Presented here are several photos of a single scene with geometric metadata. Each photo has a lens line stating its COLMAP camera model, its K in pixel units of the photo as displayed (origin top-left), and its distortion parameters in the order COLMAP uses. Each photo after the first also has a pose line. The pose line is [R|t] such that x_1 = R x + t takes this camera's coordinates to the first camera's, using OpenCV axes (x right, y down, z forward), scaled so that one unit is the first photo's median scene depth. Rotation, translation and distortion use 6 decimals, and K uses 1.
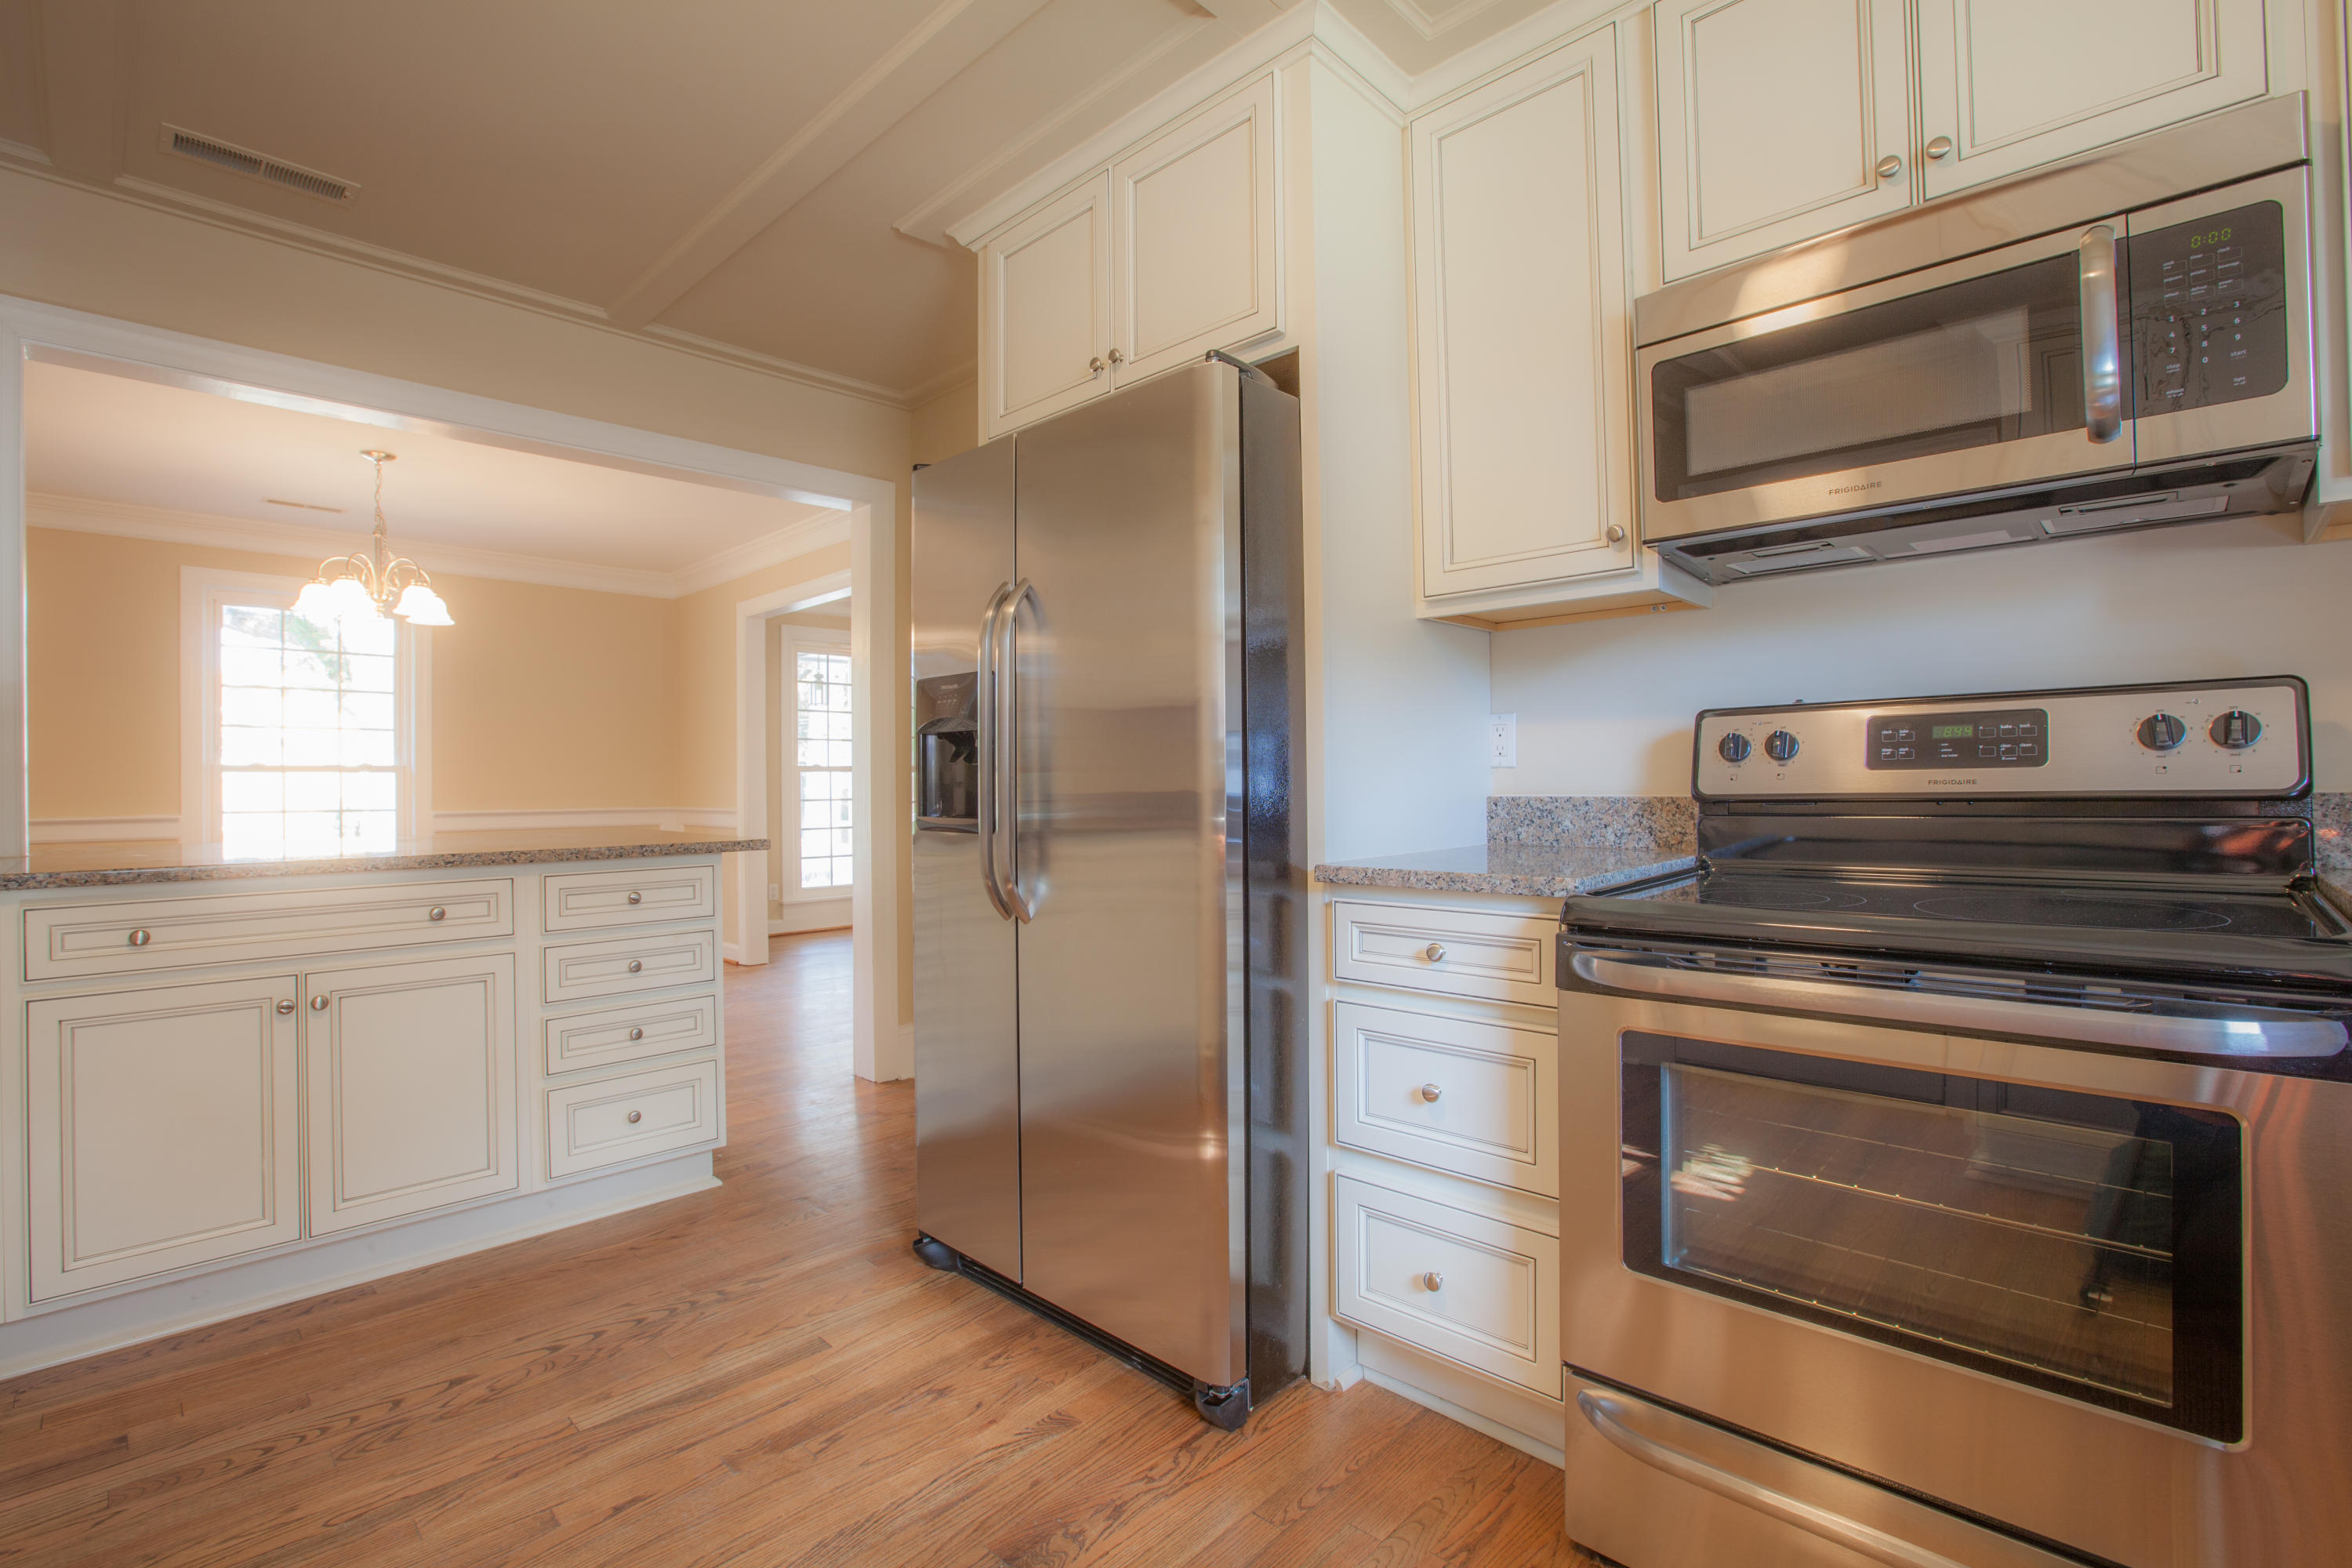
lens RADIAL K [[1072.0, 0, 1172.5], [0, 1072.0, 784.9], [0, 0, 1]] dist [-0.043528, 0.006700]
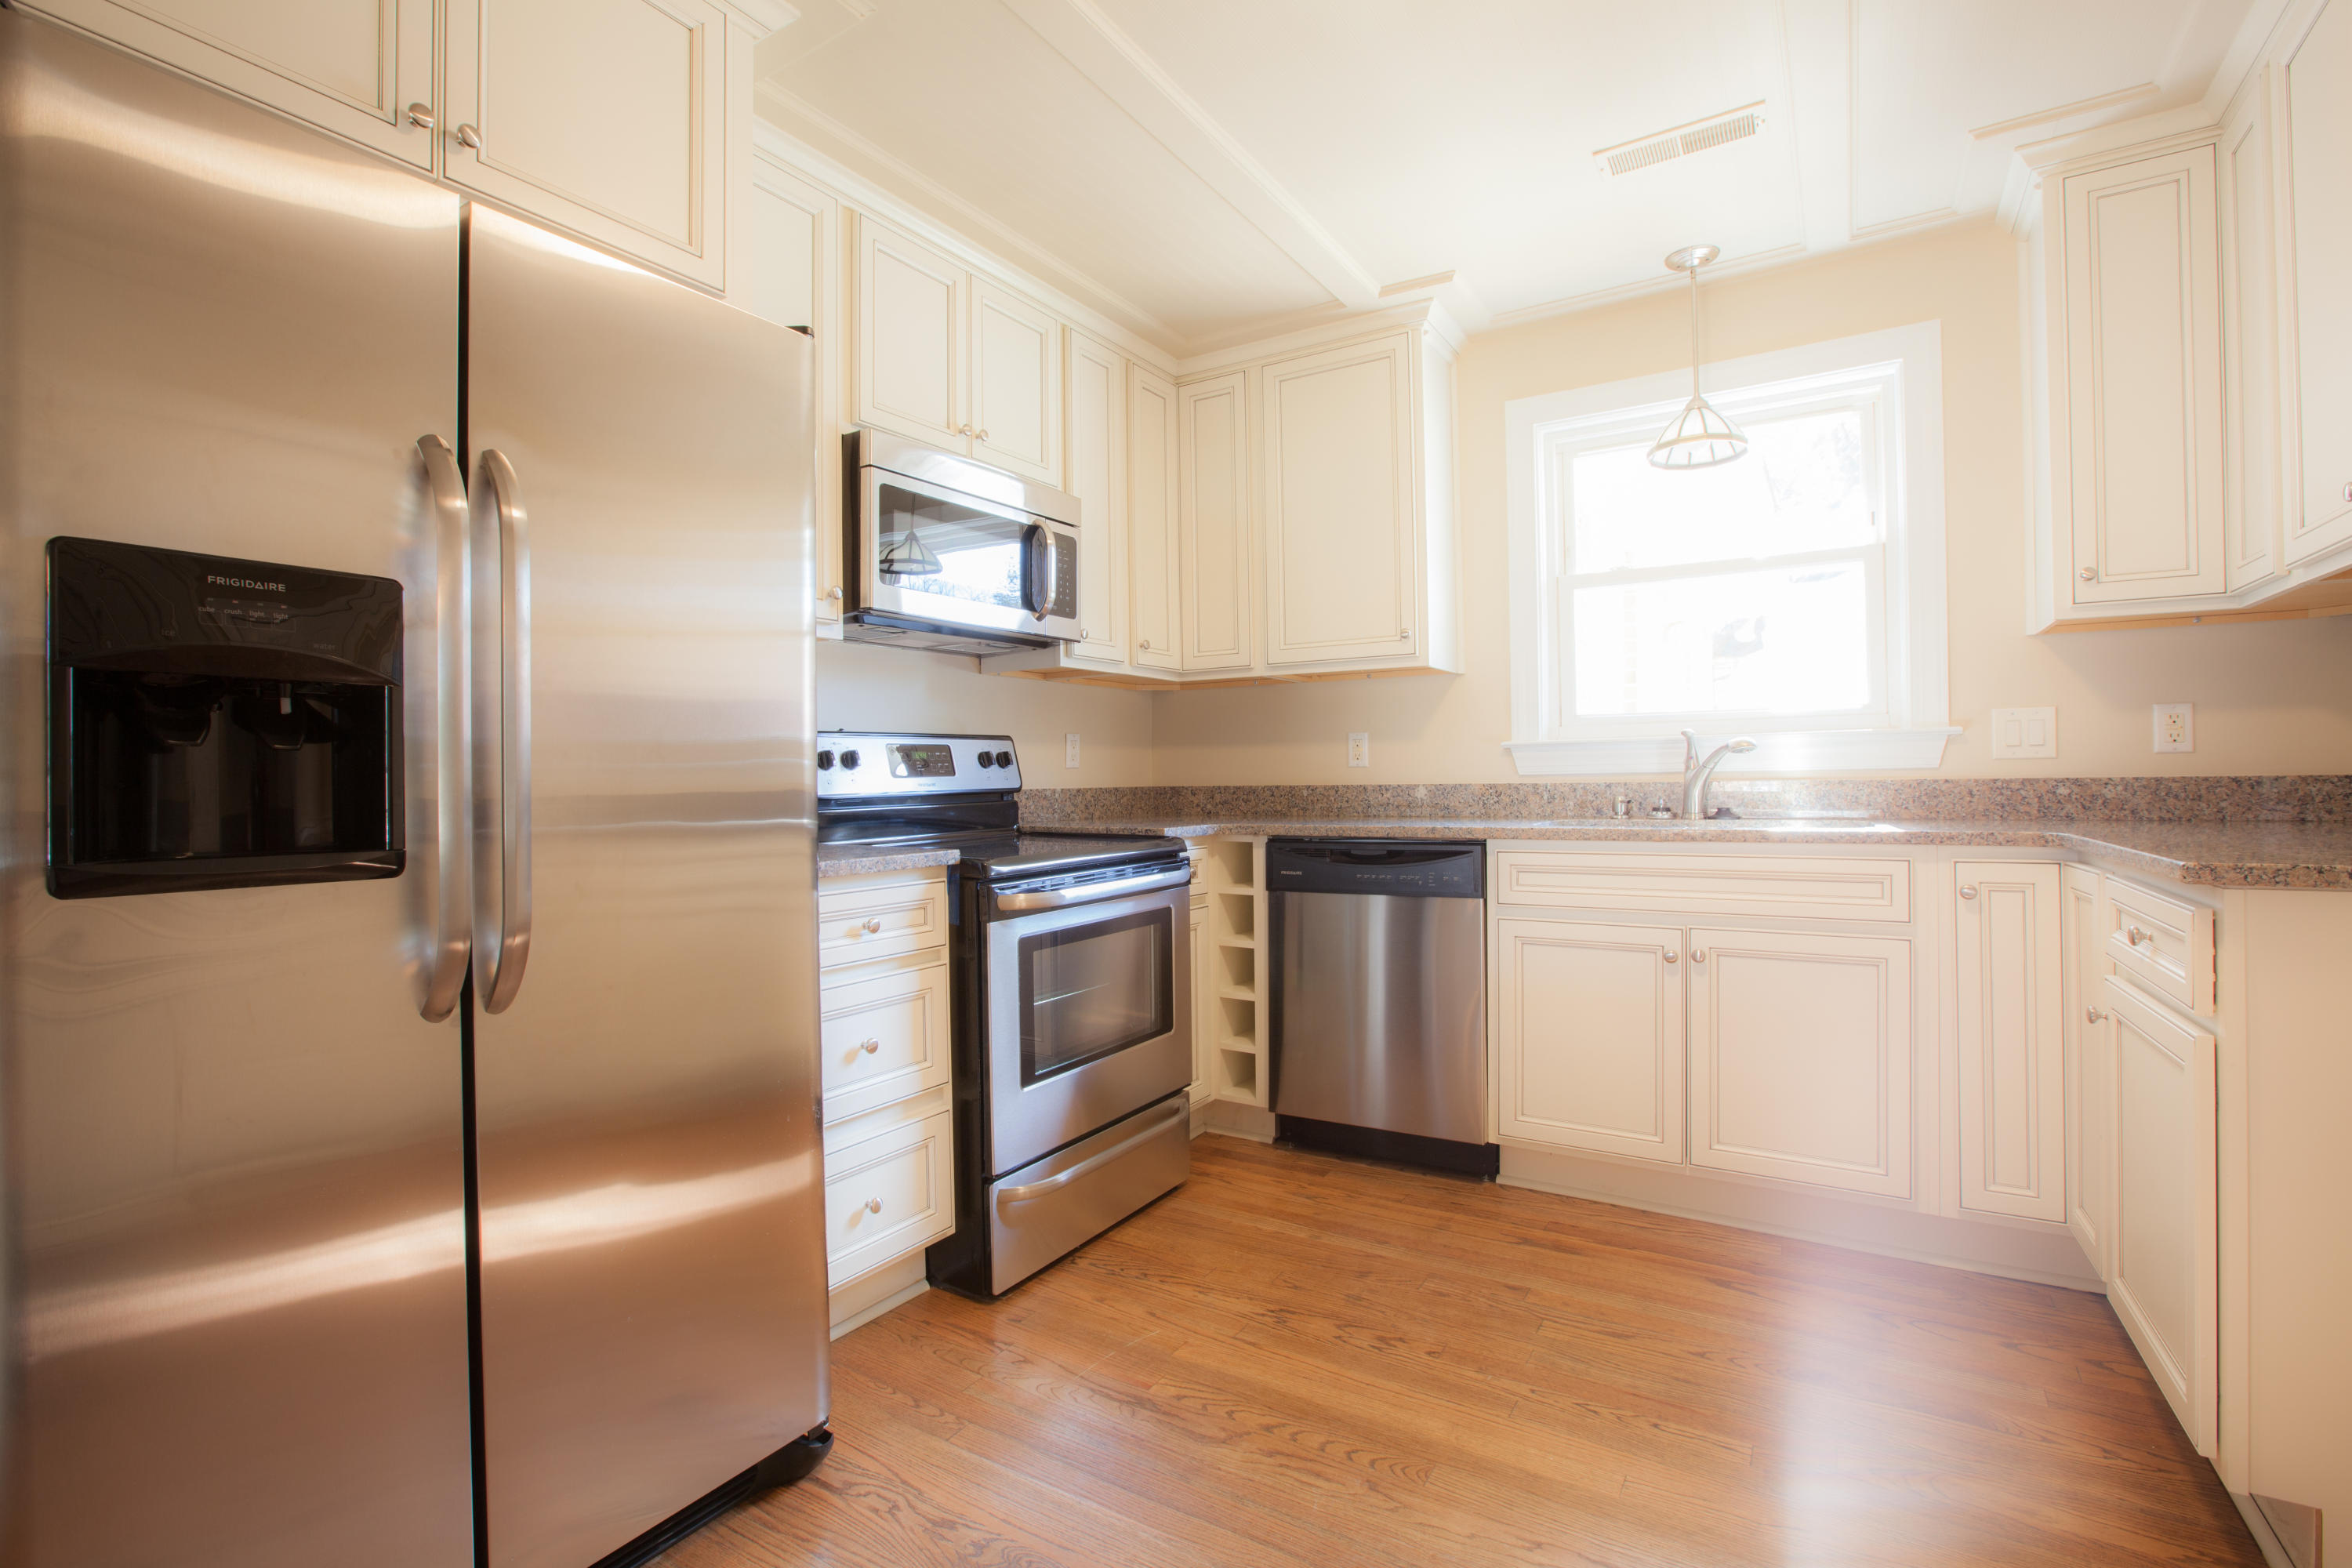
lens RADIAL K [[1072.0, 0, 1172.9], [0, 1072.0, 782.9], [0, 0, 1]] dist [-0.043528, 0.006700]
pose [[-0.210362, 0.006905, 0.977599, -1.064576], [0.009658, 0.999941, -0.004984, 0.007247], [-0.977576, 0.008394, -0.210416, 0.996326]]
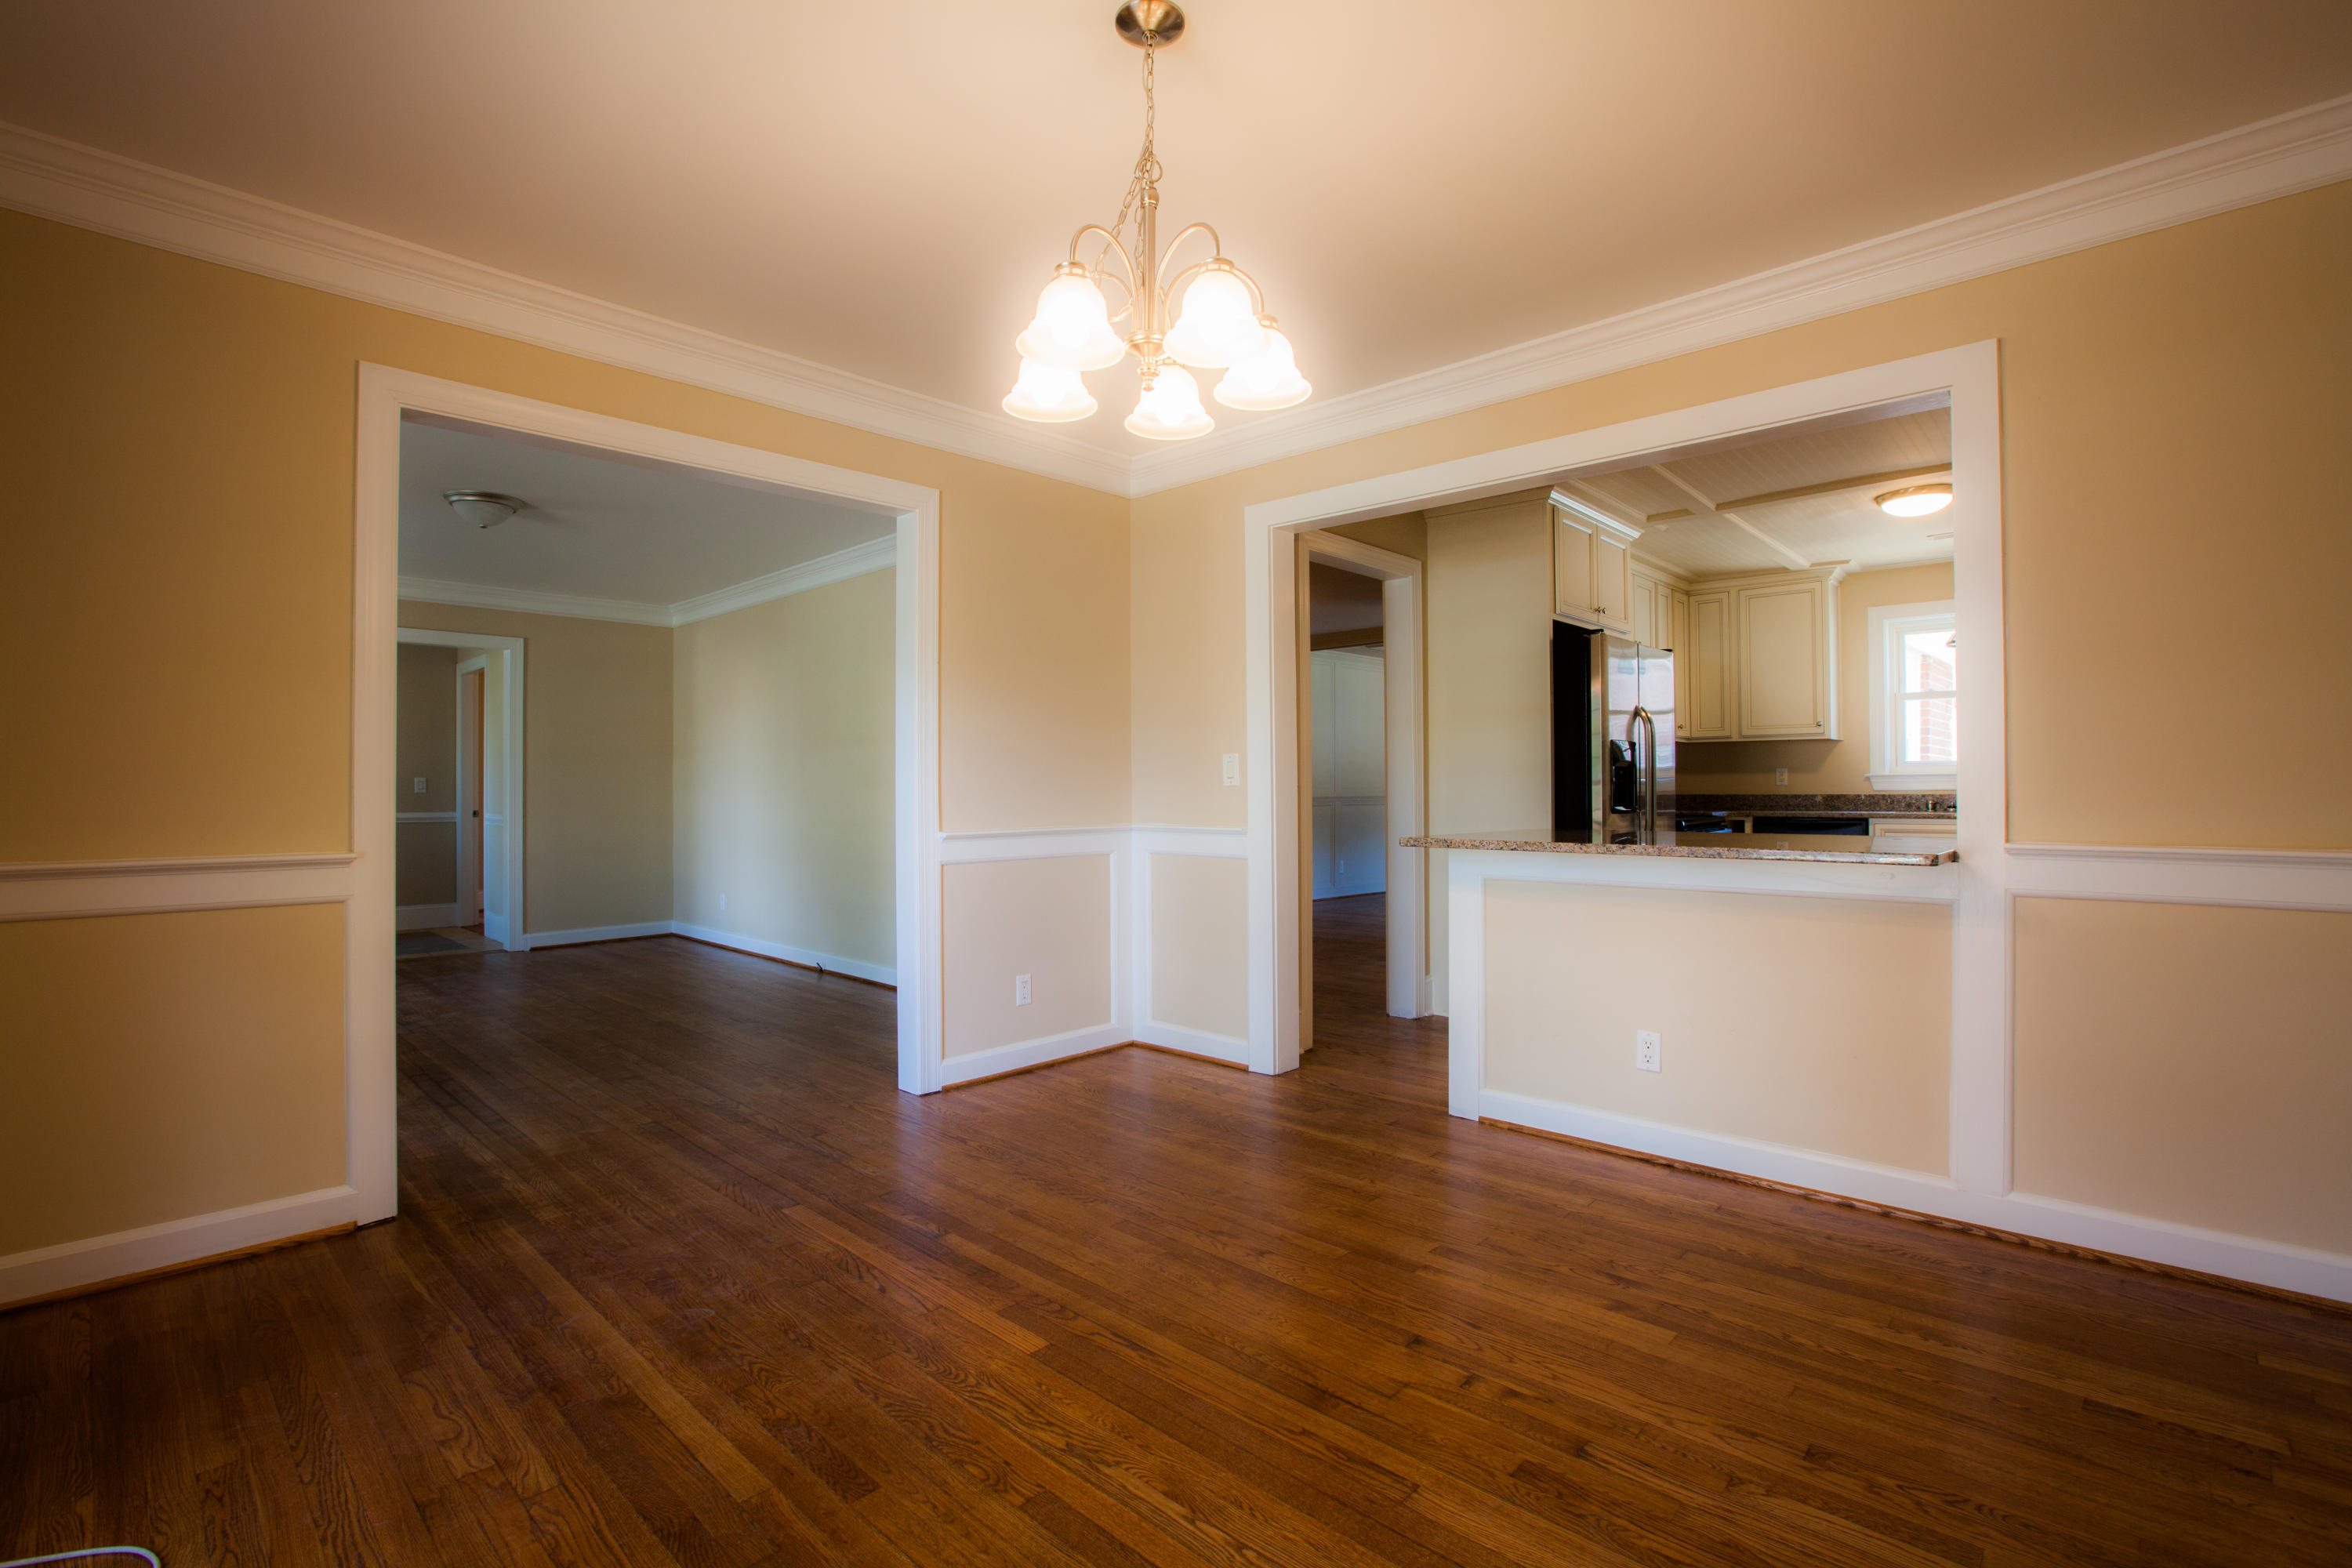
lens RADIAL K [[1072.0, 0, 1173.4], [0, 1072.0, 793.0], [0, 0, 1]] dist [-0.043528, 0.006700]
pose [[-0.021956, 0.005150, 0.999746, -3.485113], [0.001843, 0.999985, -0.005111, 0.017097], [-0.999757, 0.001730, -0.021965, 2.919555]]
